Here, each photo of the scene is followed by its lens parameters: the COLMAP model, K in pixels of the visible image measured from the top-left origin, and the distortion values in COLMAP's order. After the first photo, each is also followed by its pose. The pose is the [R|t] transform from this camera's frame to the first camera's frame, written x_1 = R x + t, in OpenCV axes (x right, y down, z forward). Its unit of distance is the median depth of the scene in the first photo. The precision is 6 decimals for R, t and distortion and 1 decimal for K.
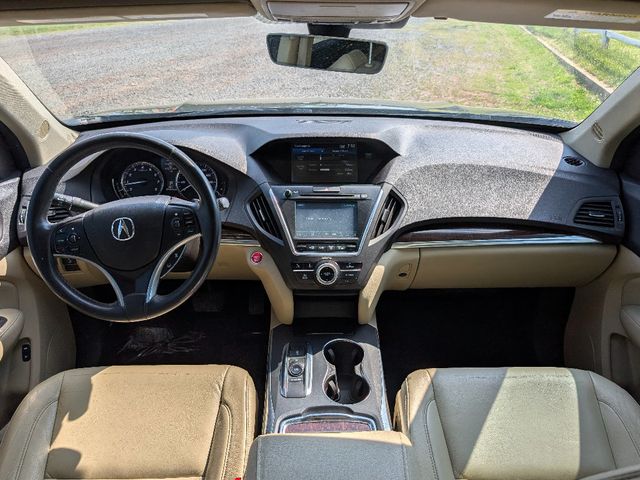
lens RADIAL K [[441.1, 0, 332.1], [0, 441.1, 238.4], [0, 0, 1]] dist [0.005077, -0.003986]
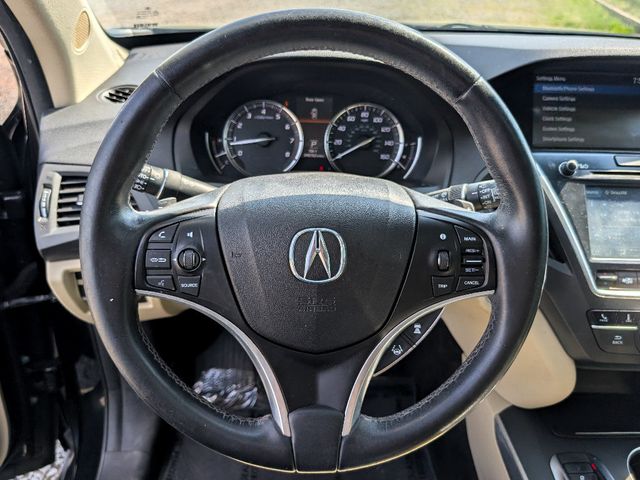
lens RADIAL K [[452.8, 0, 320.0], [0, 452.8, 240.0], [0, 0, 1]] dist [0.005192, 0.000280]
pose [[0.999786, 0.020605, -0.001557, -0.390204], [-0.020426, 0.996882, 0.076222, -0.055729], [0.003122, -0.076174, 0.997090, 0.489093]]
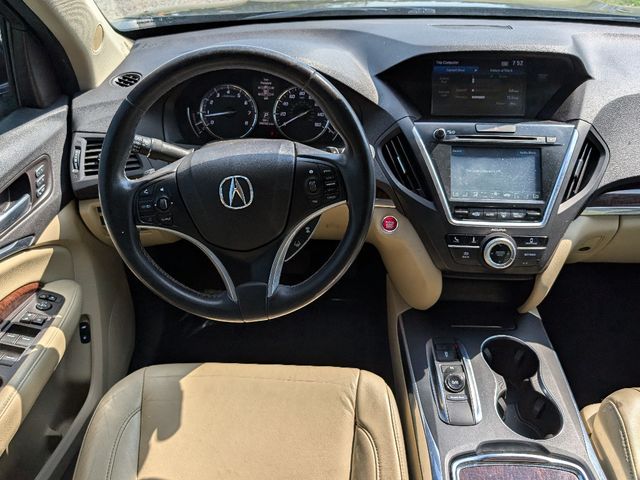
lens RADIAL K [[477.0, 0, 322.0], [0, 477.0, 219.1], [0, 0, 1]] dist [0.007140, -0.000524]
pose [[0.997990, 0.027070, -0.057305, -0.245954], [-0.019410, 0.991293, 0.130236, -0.064961], [0.060332, -0.128862, 0.989826, 0.226409]]
